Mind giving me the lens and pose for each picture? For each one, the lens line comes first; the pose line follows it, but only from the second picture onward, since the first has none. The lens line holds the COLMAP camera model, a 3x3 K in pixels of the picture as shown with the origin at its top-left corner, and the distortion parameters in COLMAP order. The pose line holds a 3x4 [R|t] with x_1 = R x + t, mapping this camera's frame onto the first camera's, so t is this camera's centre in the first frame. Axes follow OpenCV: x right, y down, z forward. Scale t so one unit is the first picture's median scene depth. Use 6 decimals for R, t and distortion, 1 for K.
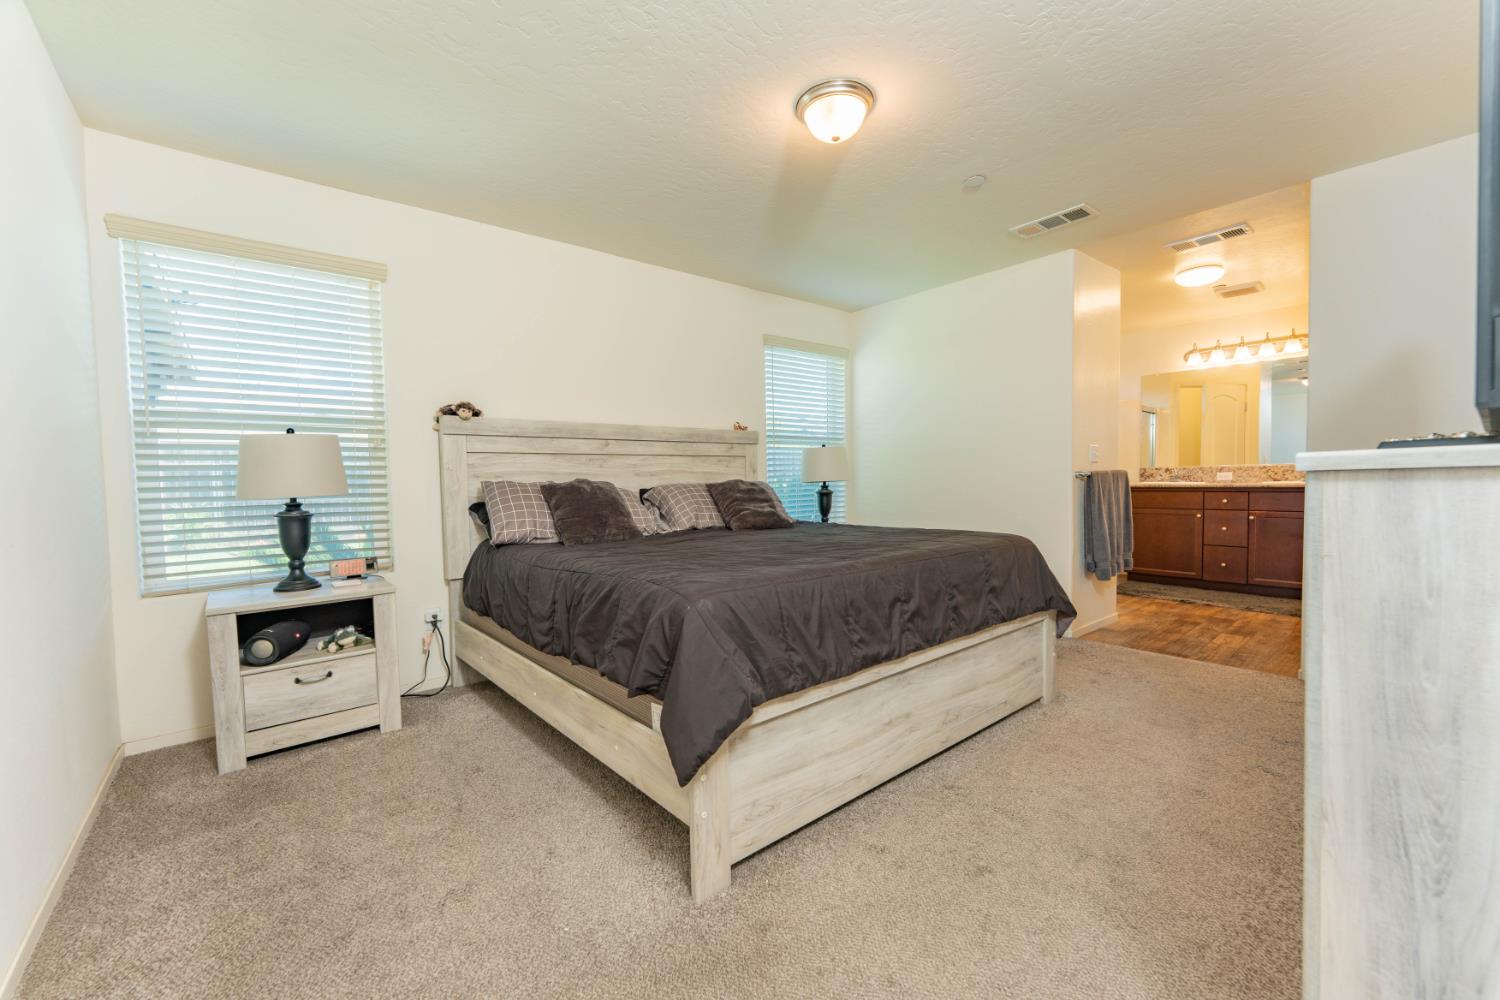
lens RADIAL K [[599.1, 0, 758.9], [0, 599.1, 497.7], [0, 0, 1]] dist [-0.000140, 0.000083]
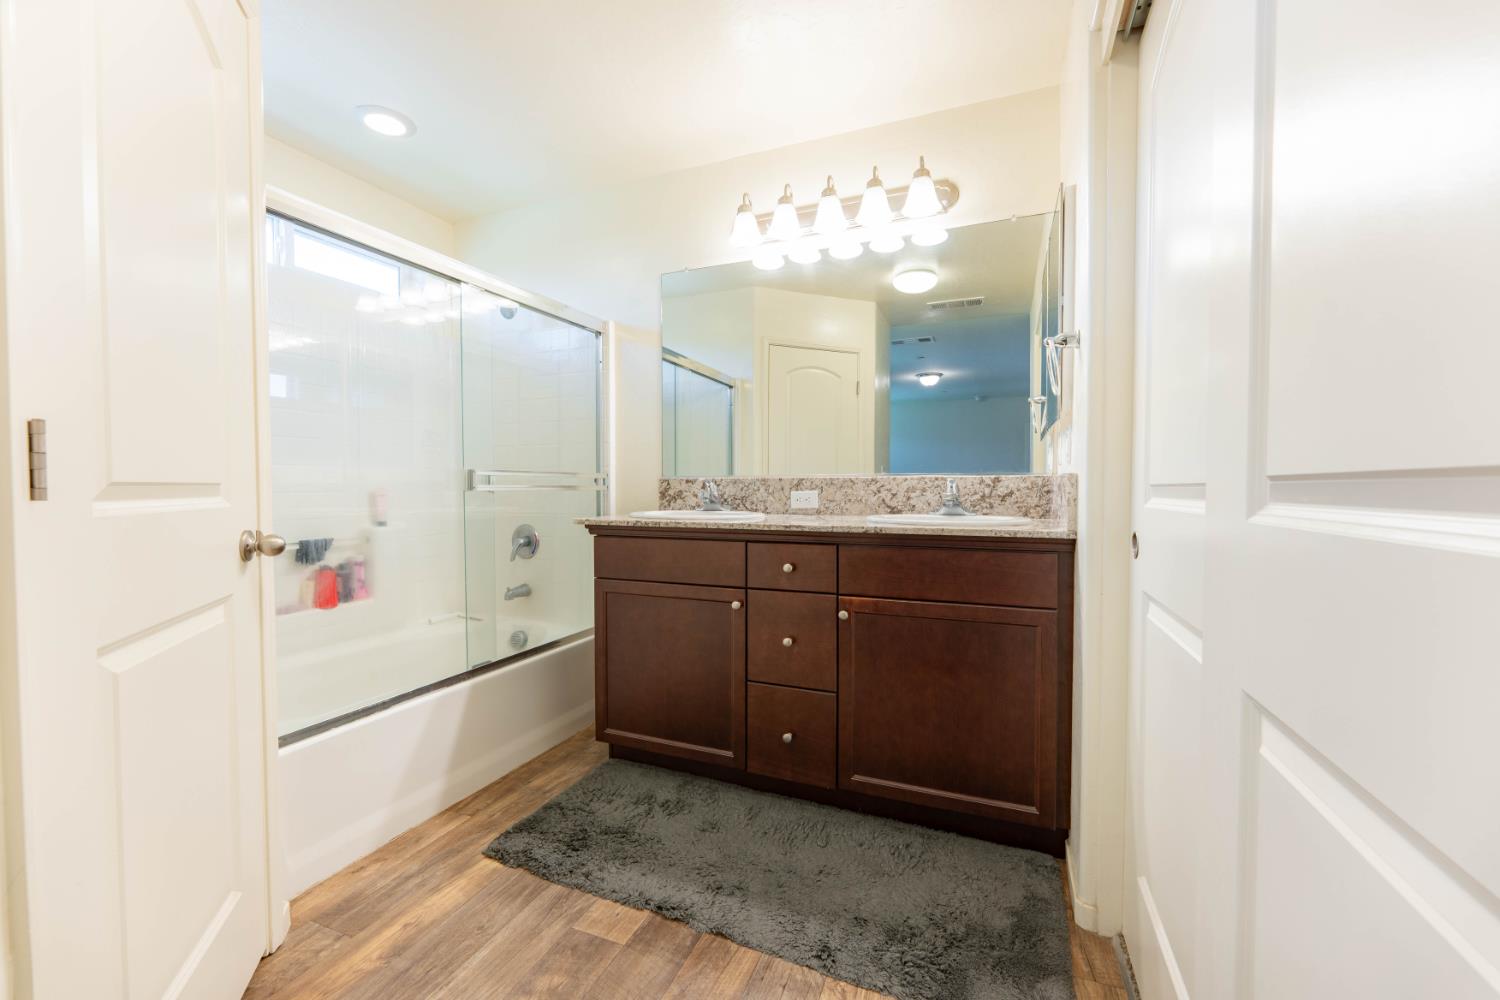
lens RADIAL K [[599.1, 0, 758.9], [0, 599.1, 497.7], [0, 0, 1]] dist [-0.000140, 0.000083]
pose [[0.883968, 0.007279, 0.467491, 0.563937], [0.002134, 0.999806, -0.019603, -0.030027], [-0.467542, 0.018326, 0.883781, 0.650871]]
